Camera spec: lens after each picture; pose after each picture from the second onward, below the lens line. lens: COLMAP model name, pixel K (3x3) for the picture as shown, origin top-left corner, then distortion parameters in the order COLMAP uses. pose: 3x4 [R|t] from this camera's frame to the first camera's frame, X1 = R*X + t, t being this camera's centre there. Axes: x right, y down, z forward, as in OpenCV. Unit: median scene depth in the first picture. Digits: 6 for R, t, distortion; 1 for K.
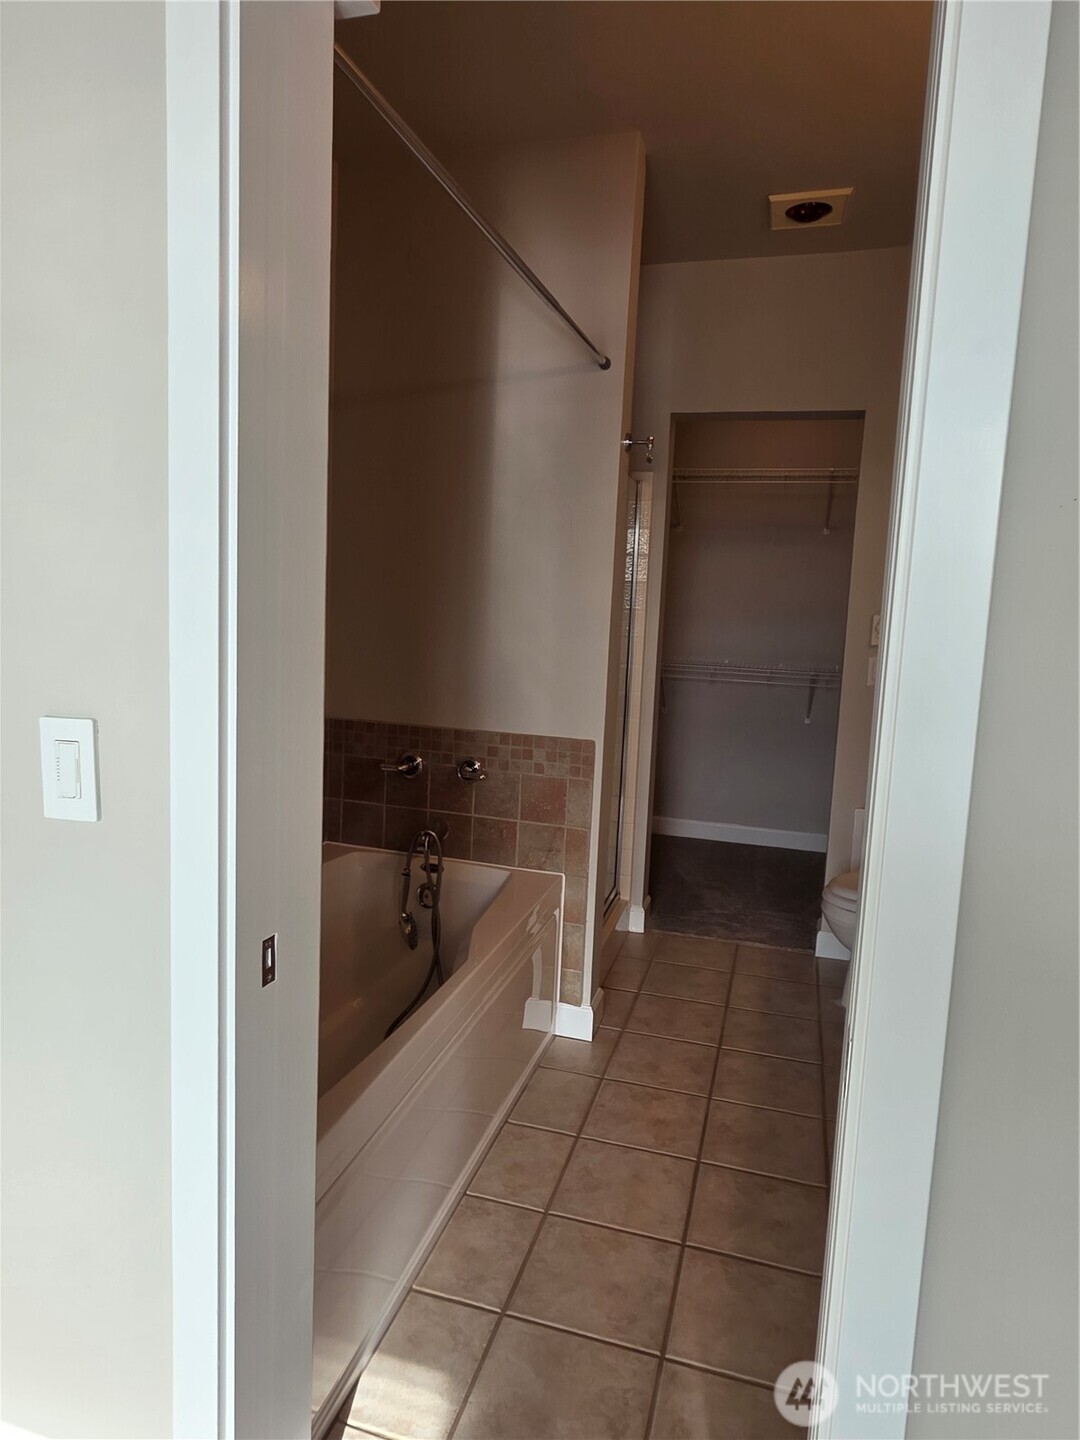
lens RADIAL K [[904.5, 0, 540.0], [0, 904.5, 720.0], [0, 0, 1]] dist [0.065743, -0.052468]
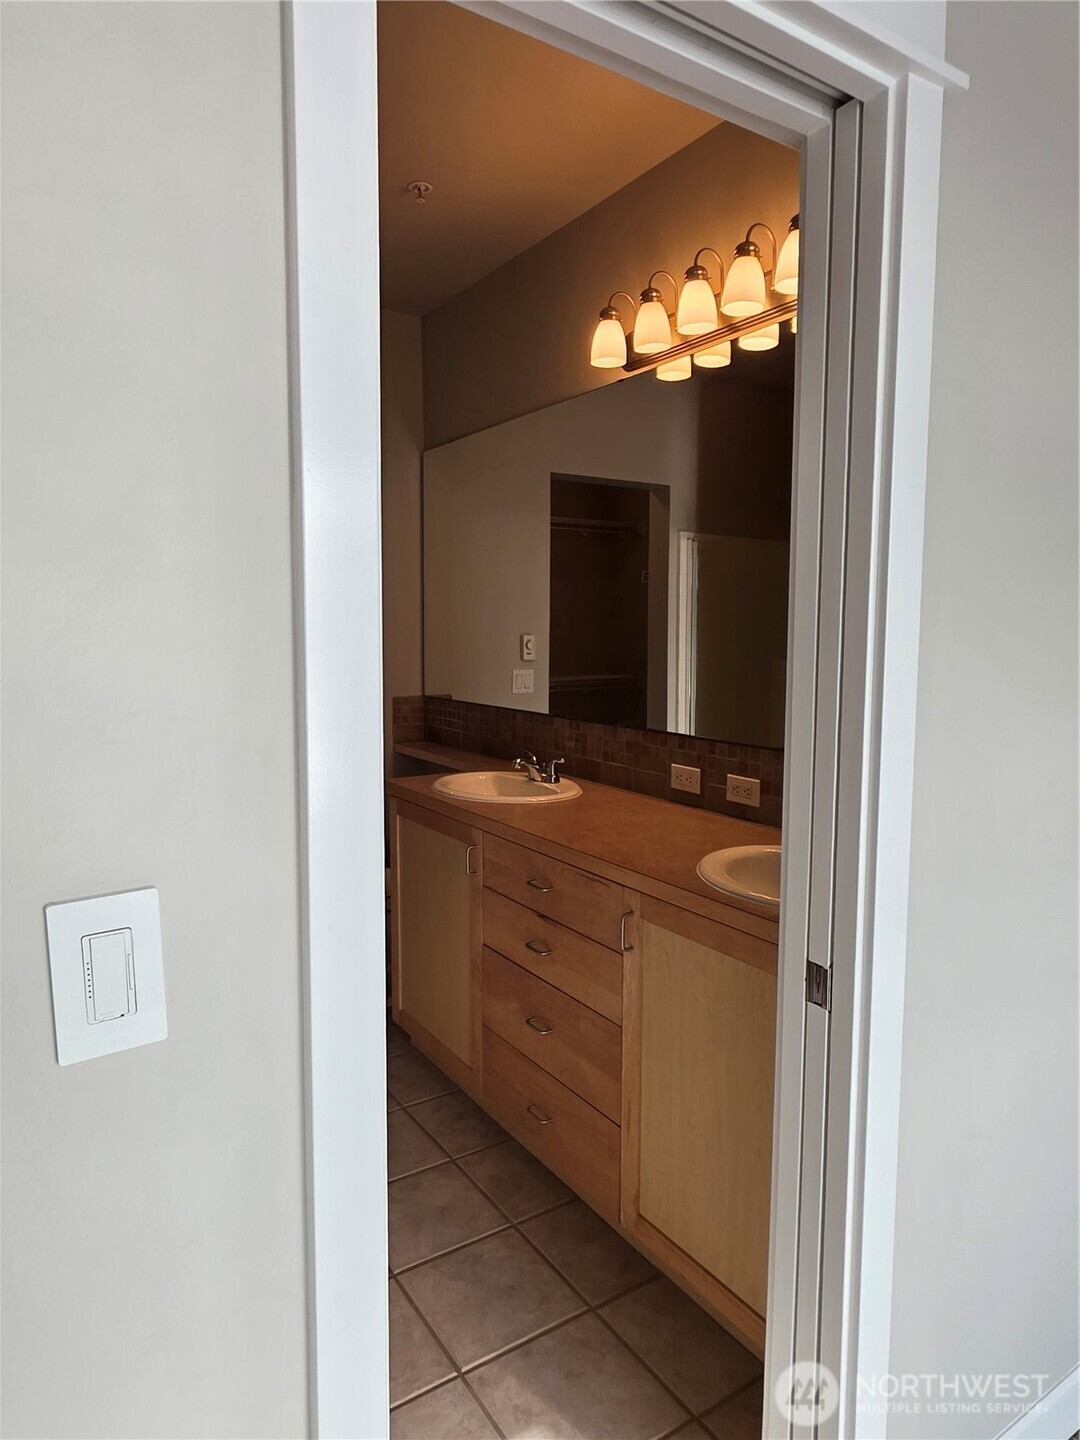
lens RADIAL K [[904.5, 0, 540.0], [0, 904.5, 720.0], [0, 0, 1]] dist [0.065743, -0.052468]
pose [[0.645998, -0.117715, 0.754208, -0.508786], [0.119452, 0.991455, 0.052431, -0.079179], [-0.753935, 0.056222, 0.654539, 0.219282]]
